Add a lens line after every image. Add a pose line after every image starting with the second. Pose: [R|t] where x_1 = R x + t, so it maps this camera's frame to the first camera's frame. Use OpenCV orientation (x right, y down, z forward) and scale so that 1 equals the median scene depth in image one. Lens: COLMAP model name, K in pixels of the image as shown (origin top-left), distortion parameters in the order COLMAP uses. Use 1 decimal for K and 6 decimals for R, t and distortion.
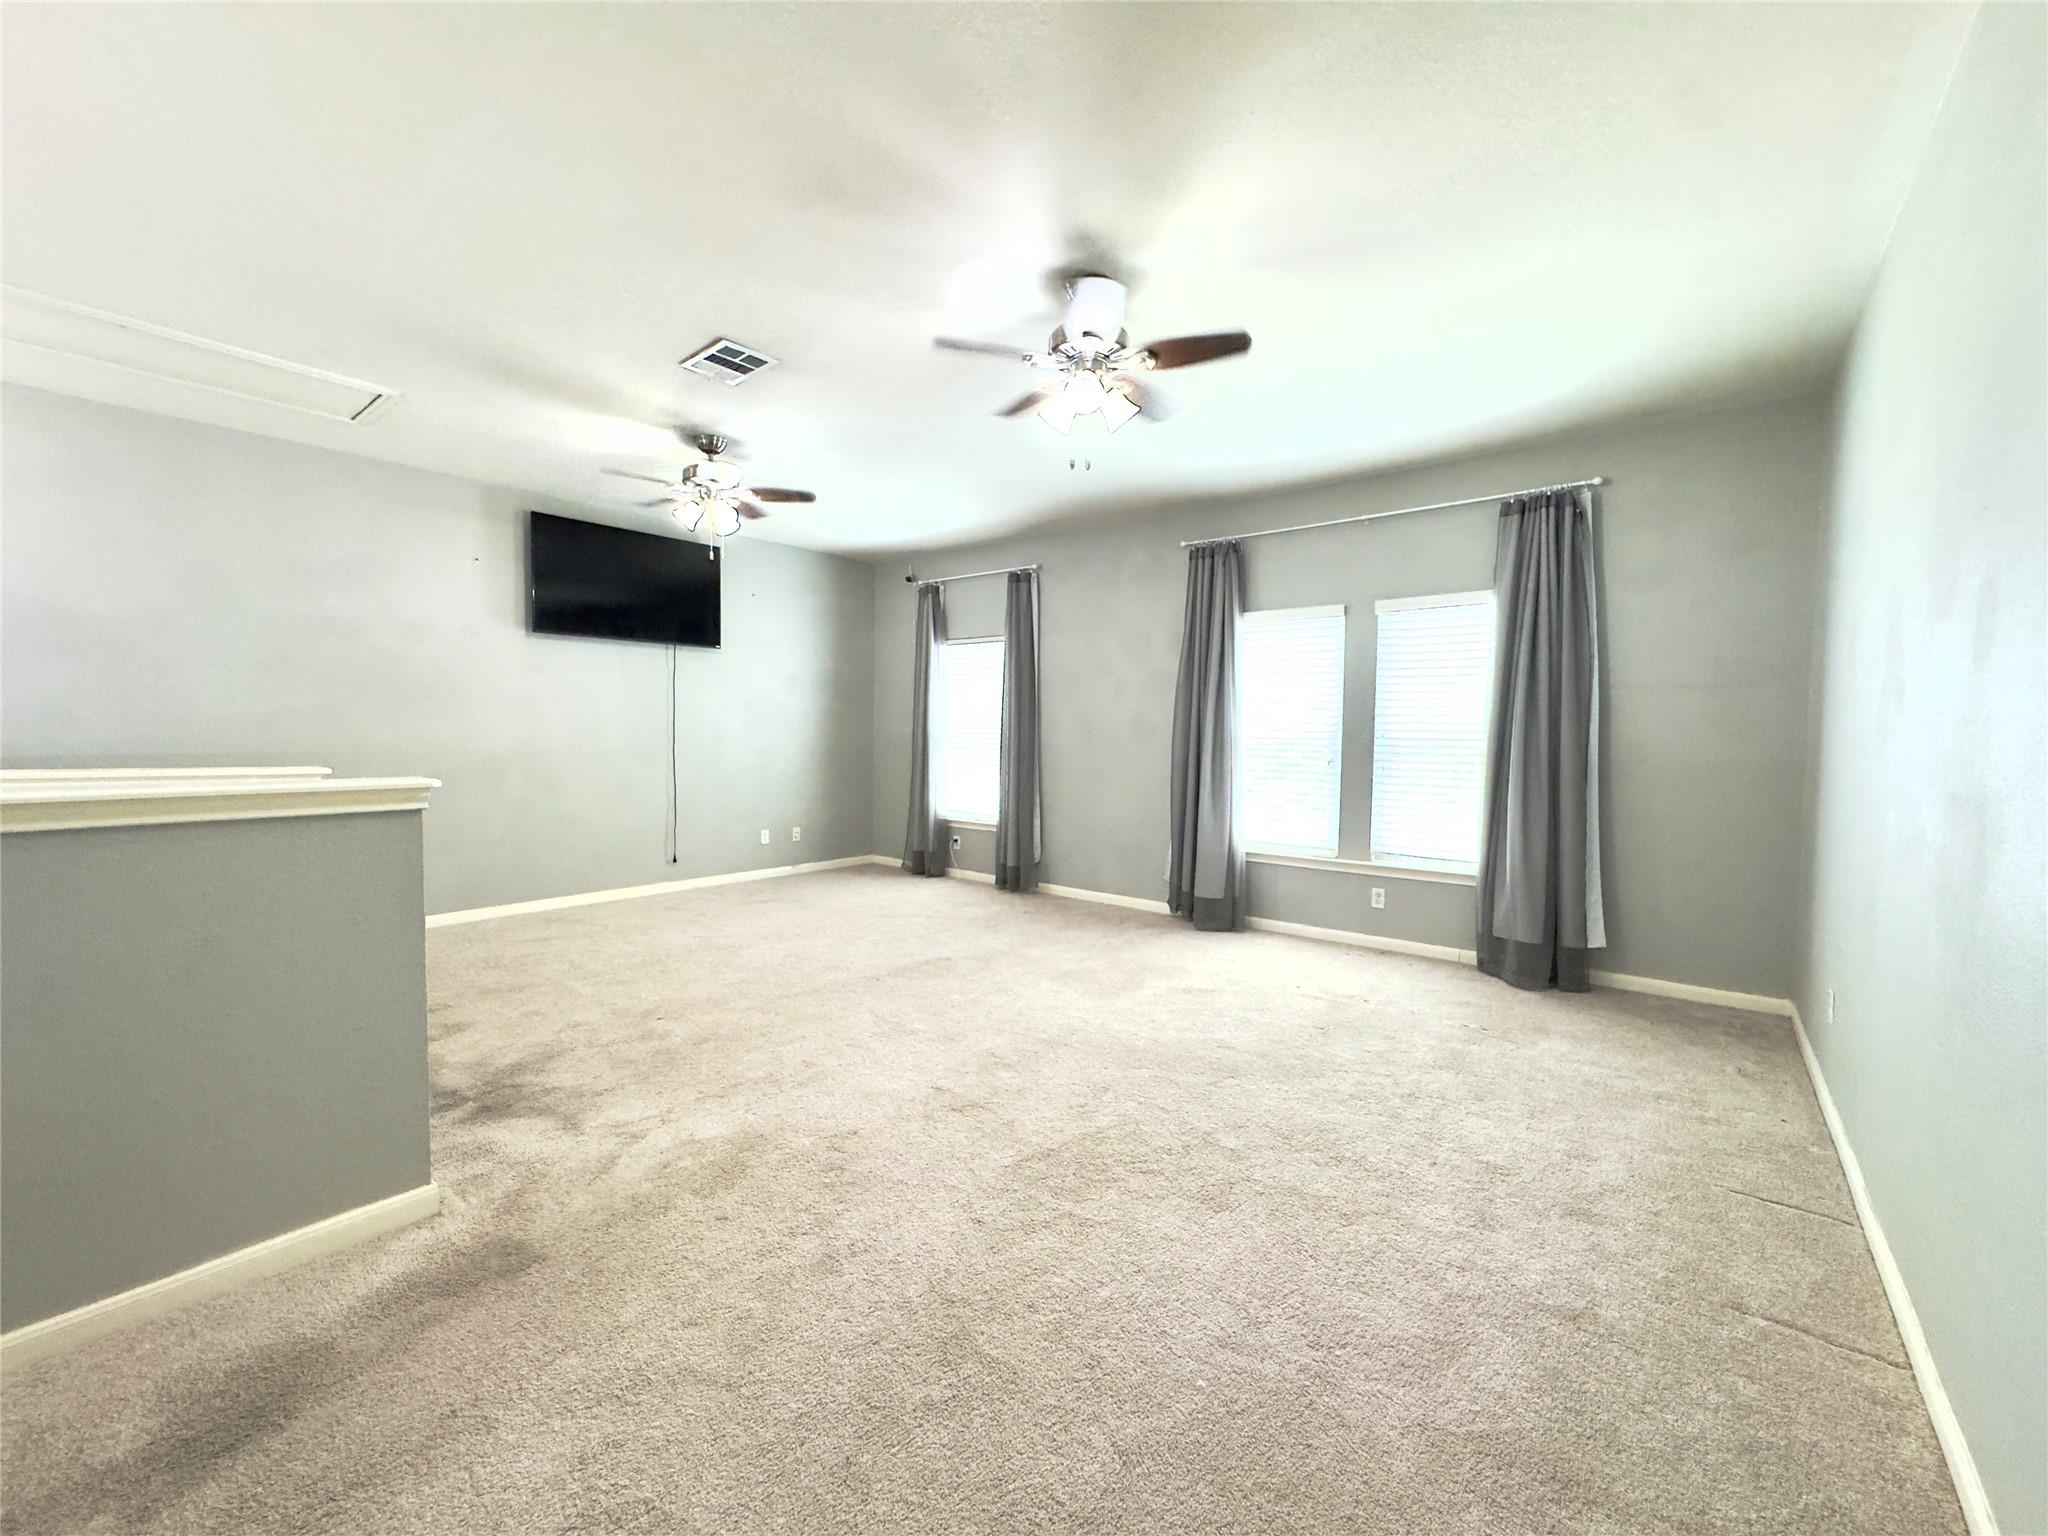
lens RADIAL K [[821.9, 0, 1032.1], [0, 821.9, 765.3], [0, 0, 1]] dist [0.004760, 0.000334]
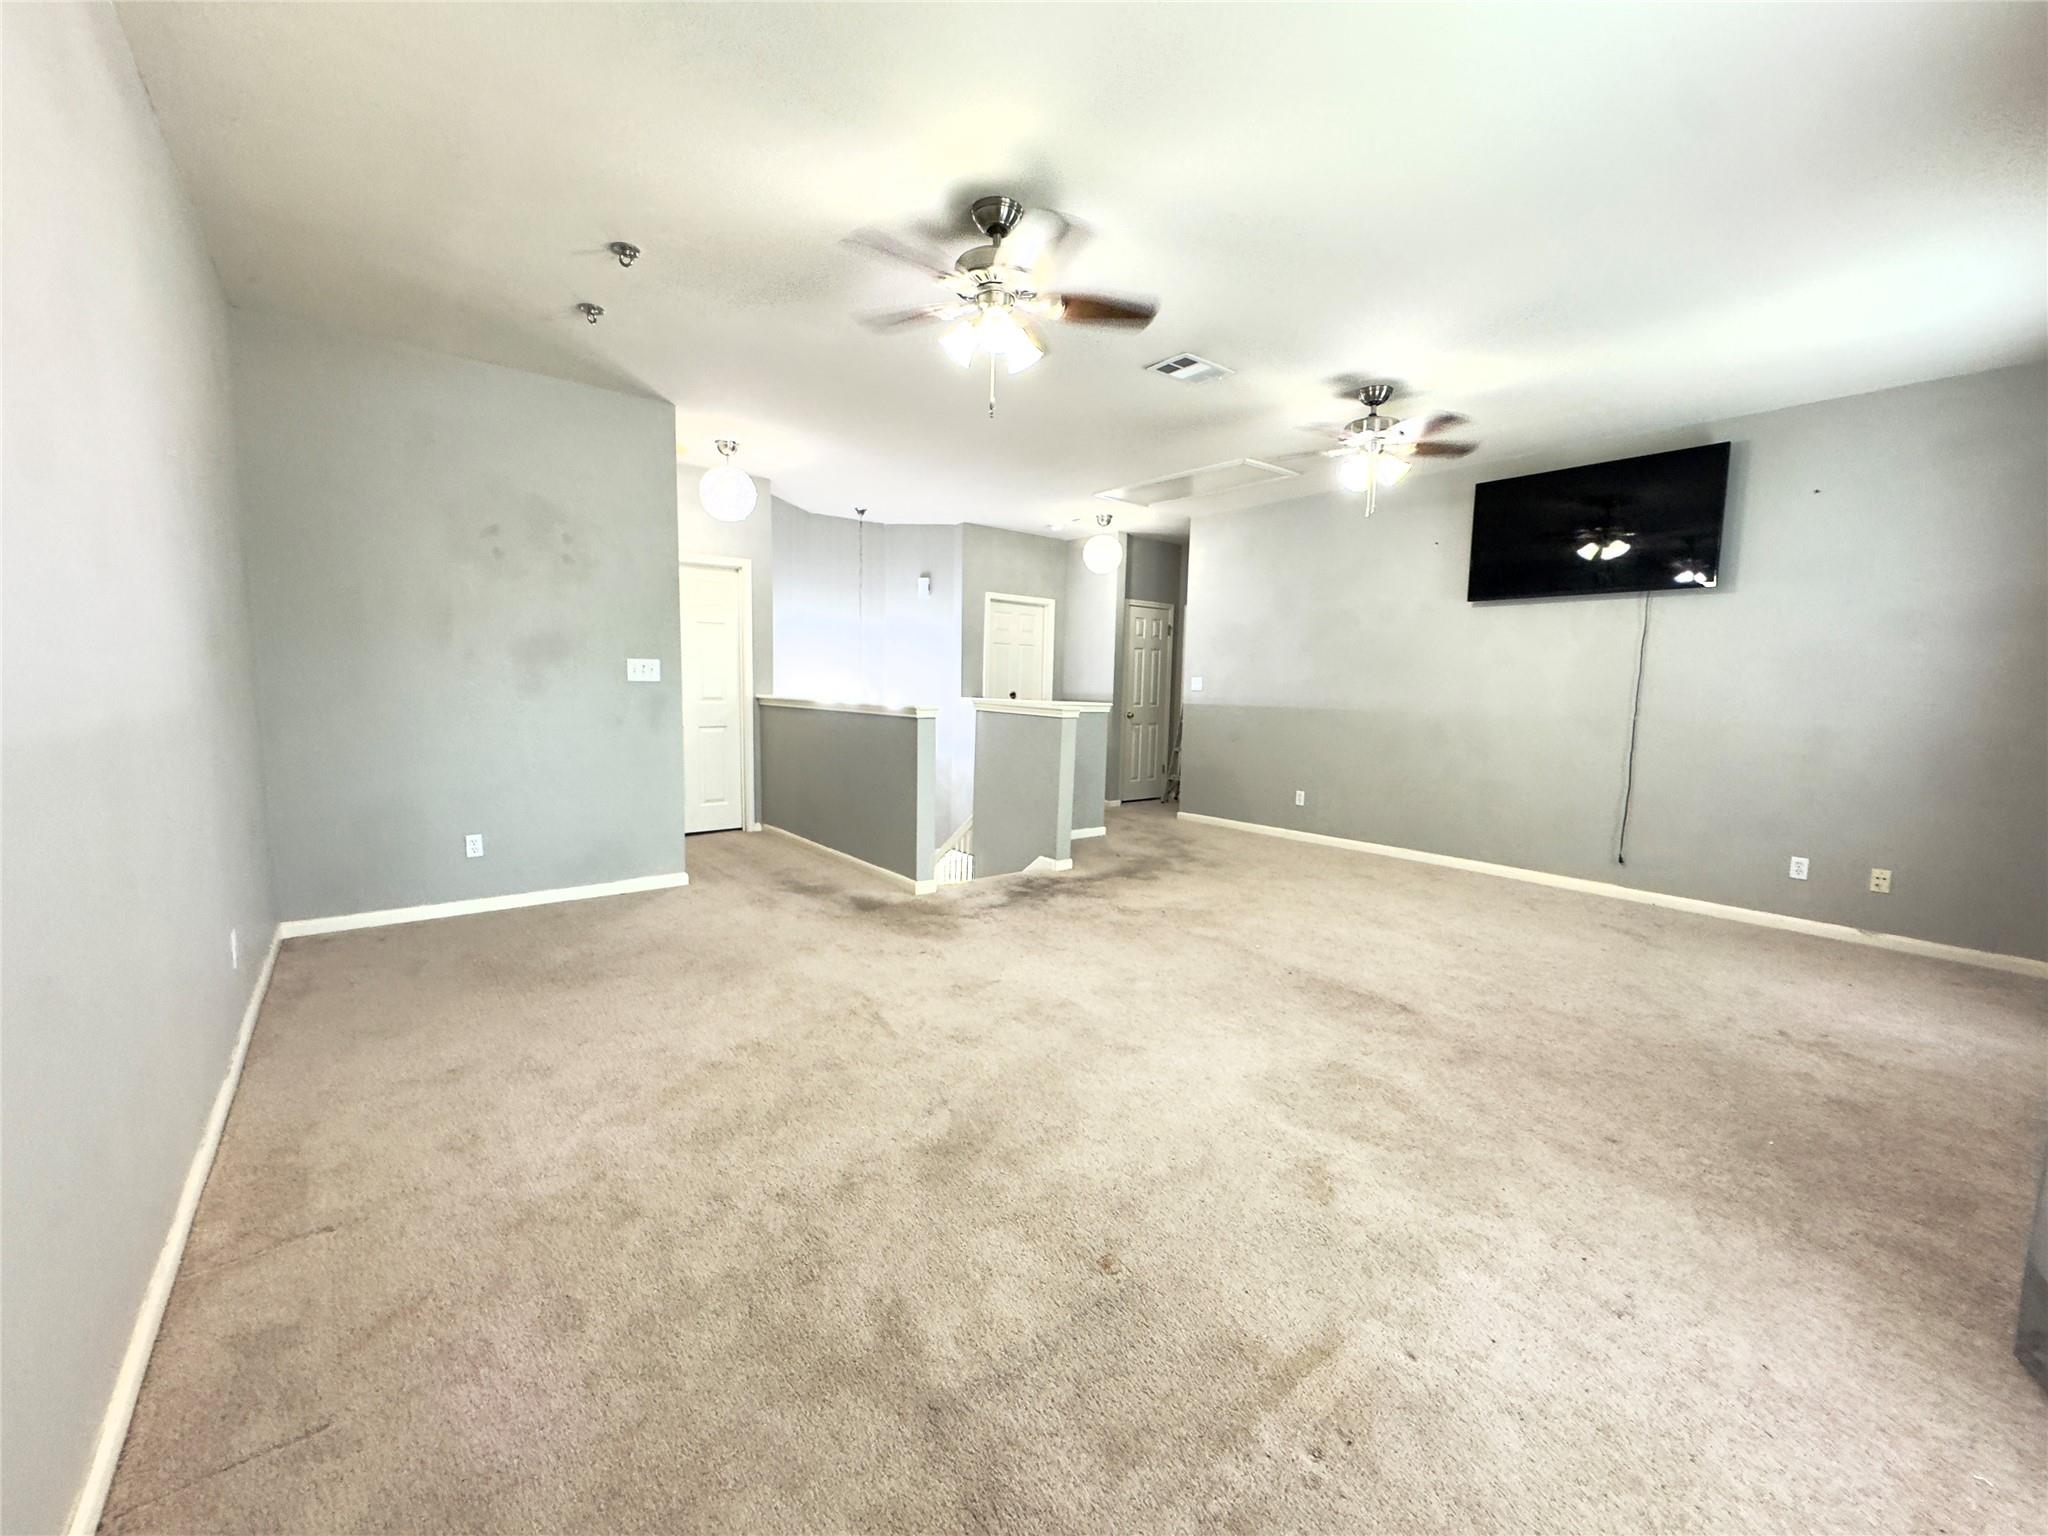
lens RADIAL K [[821.9, 0, 1021.2], [0, 821.9, 771.9], [0, 0, 1]] dist [0.004760, 0.000334]
pose [[-0.221226, 0.089203, -0.971134, 0.712780], [-0.062692, 0.992447, 0.105442, -0.029988], [0.973205, 0.084209, -0.213963, 0.882012]]
